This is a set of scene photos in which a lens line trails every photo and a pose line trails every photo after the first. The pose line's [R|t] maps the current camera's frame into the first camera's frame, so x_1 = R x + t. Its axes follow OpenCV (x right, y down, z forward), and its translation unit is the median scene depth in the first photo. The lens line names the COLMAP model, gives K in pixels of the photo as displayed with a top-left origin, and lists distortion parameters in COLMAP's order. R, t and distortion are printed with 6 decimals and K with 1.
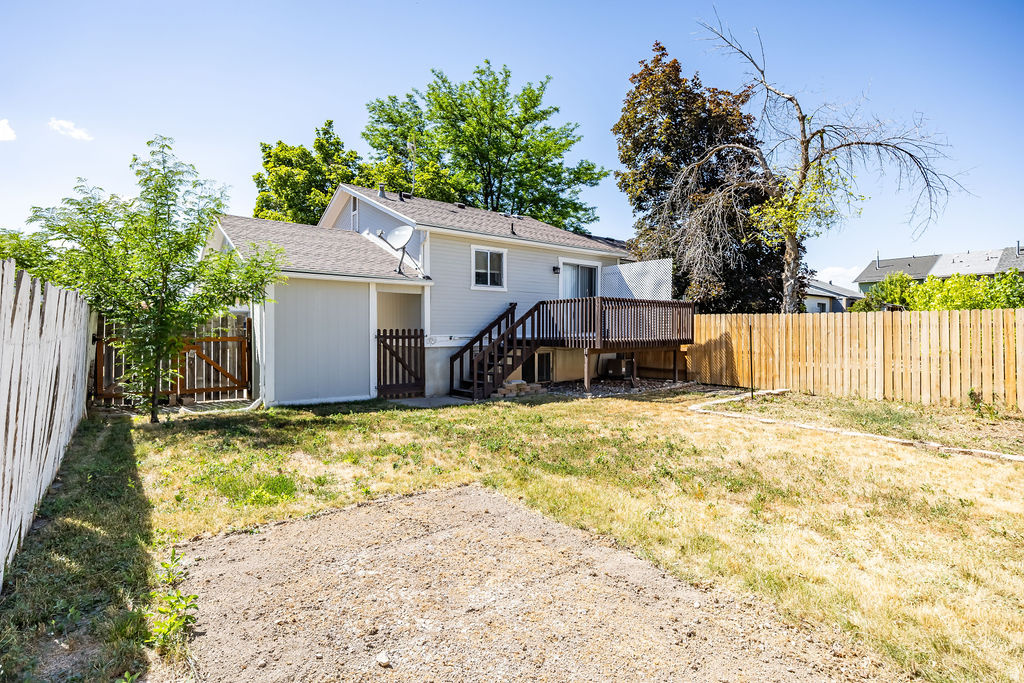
lens RADIAL K [[514.7, 0, 512.6], [0, 514.7, 336.5], [0, 0, 1]] dist [0.000159, -0.000299]
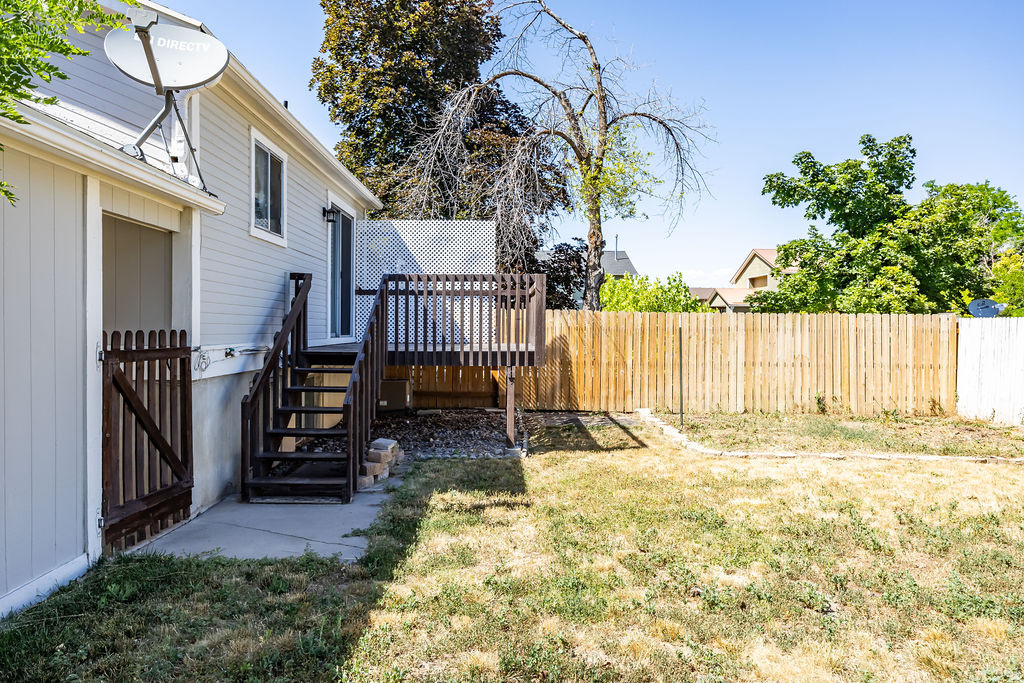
lens RADIAL K [[674.7, 0, 511.9], [0, 674.7, 338.9], [0, 0, 1]] dist [-0.001231, -0.000258]
pose [[0.613326, -0.006417, 0.789804, -0.374587], [0.000131, 0.999968, 0.008022, -0.011051], [-0.789830, -0.004816, 0.613307, 0.496574]]
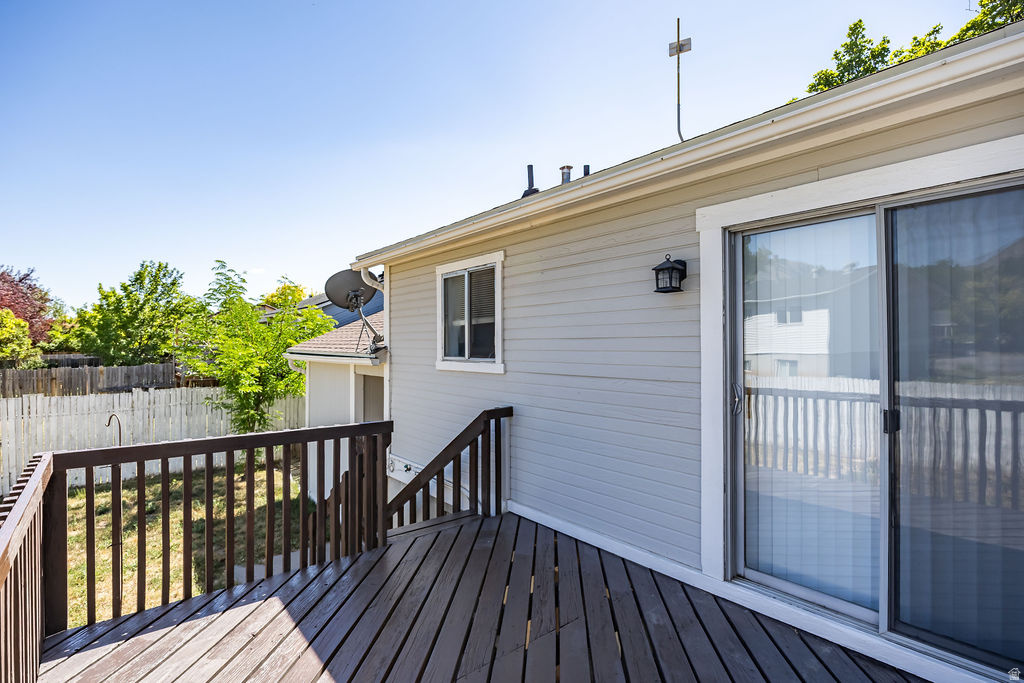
lens RADIAL K [[514.7, 0, 513.4], [0, 514.7, 343.0], [0, 0, 1]] dist [0.000159, -0.000299]
pose [[0.022438, -0.002801, -0.999744, 0.348821], [0.001246, 0.999995, -0.002774, -0.111057], [0.999747, -0.001183, 0.022441, 1.040219]]
